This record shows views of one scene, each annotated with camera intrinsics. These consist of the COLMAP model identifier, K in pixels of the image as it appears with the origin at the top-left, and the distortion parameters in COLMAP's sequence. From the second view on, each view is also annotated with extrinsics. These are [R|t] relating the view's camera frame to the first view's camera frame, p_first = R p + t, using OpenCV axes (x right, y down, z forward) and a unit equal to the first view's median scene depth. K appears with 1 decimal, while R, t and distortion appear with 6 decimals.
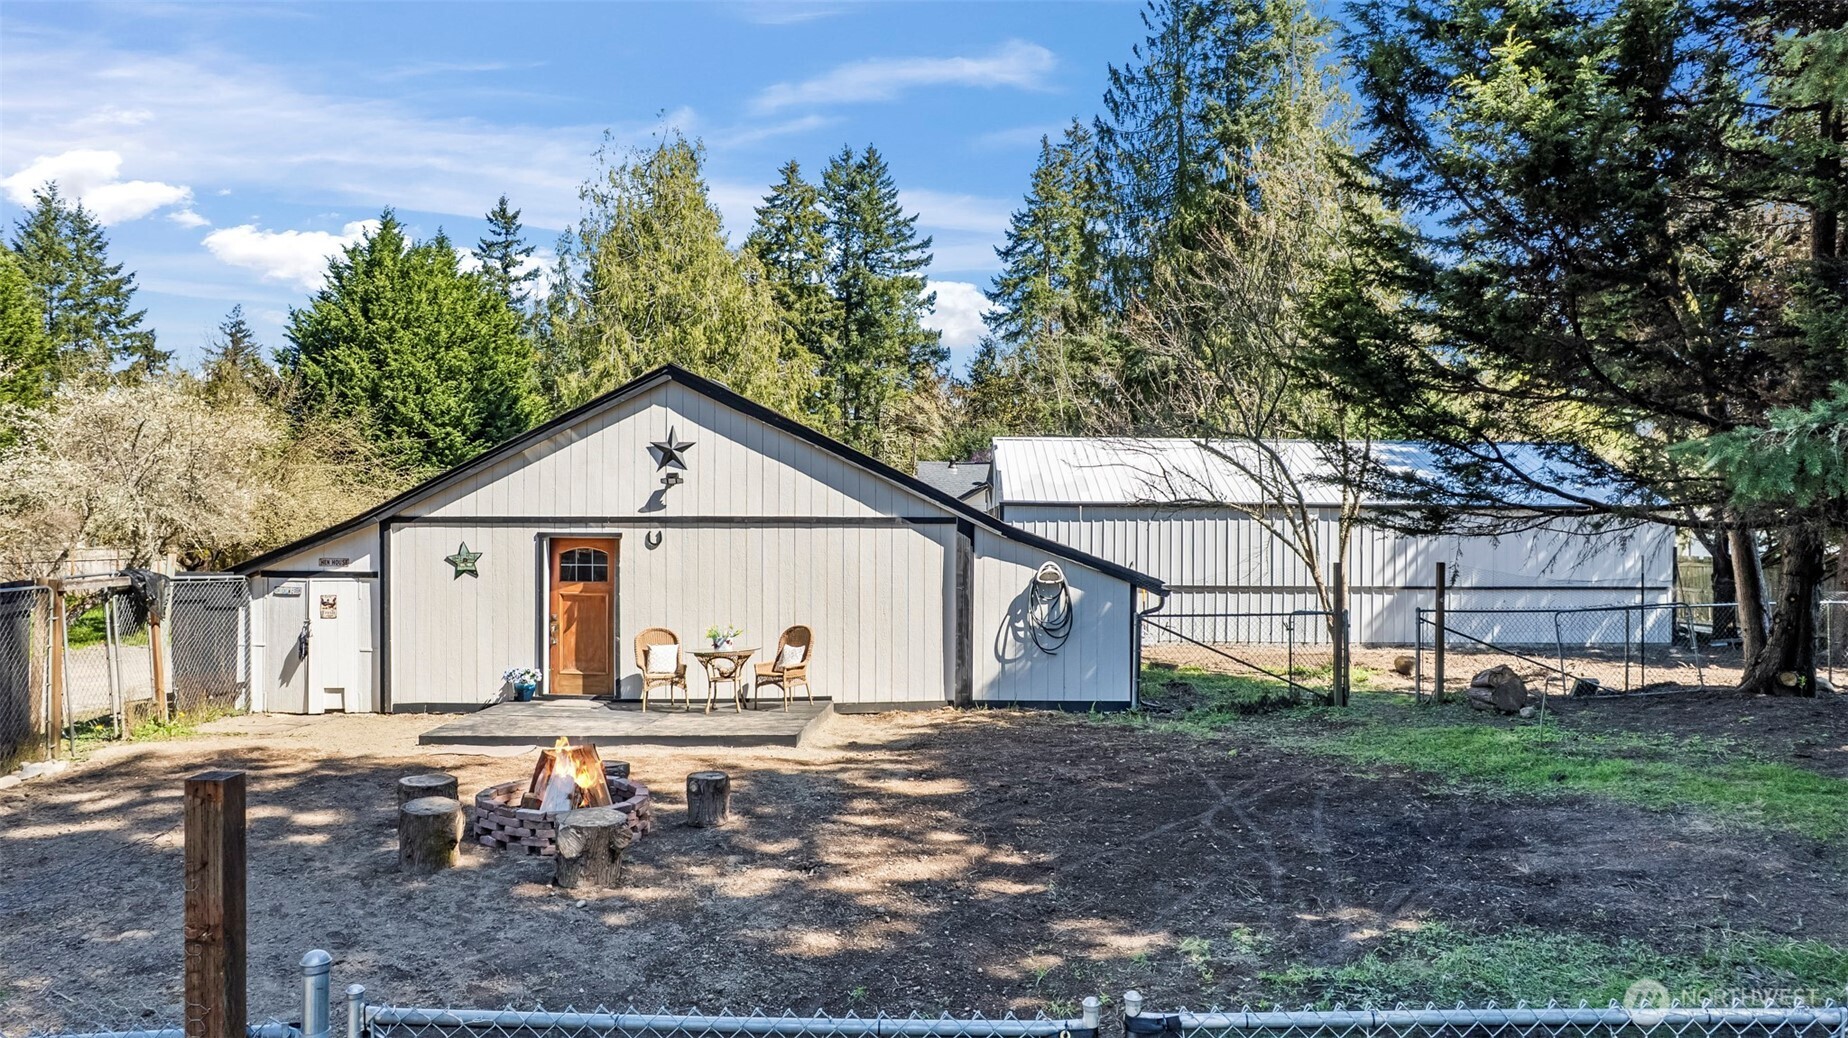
lens RADIAL K [[1184.9, 0, 956.2], [0, 1184.9, 531.8], [0, 0, 1]] dist [-0.046957, 0.000580]
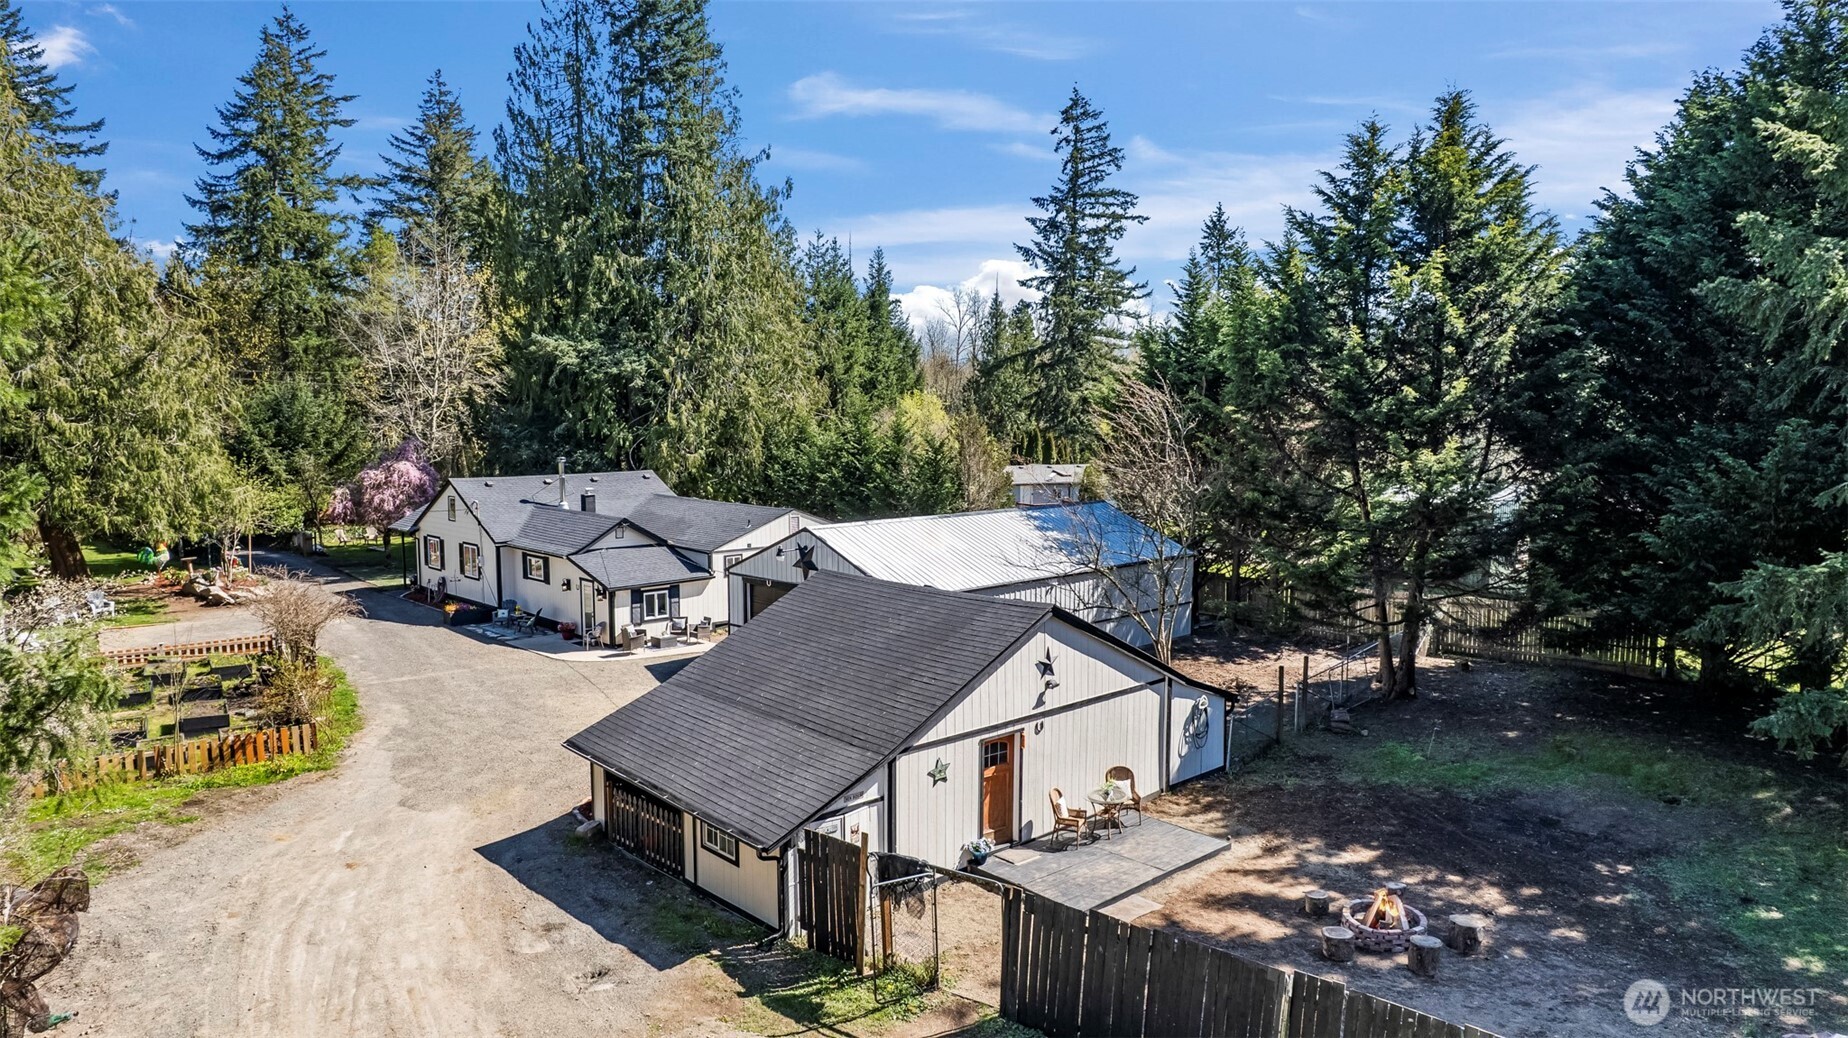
lens RADIAL K [[1174.5, 0, 928.5], [0, 1174.5, 535.3], [0, 0, 1]] dist [-0.075725, 0.062572]
pose [[0.714114, -0.080294, 0.695410, -0.344527], [0.000304, 0.993436, 0.114392, -0.100796], [-0.700030, -0.081477, 0.709450, 0.031463]]
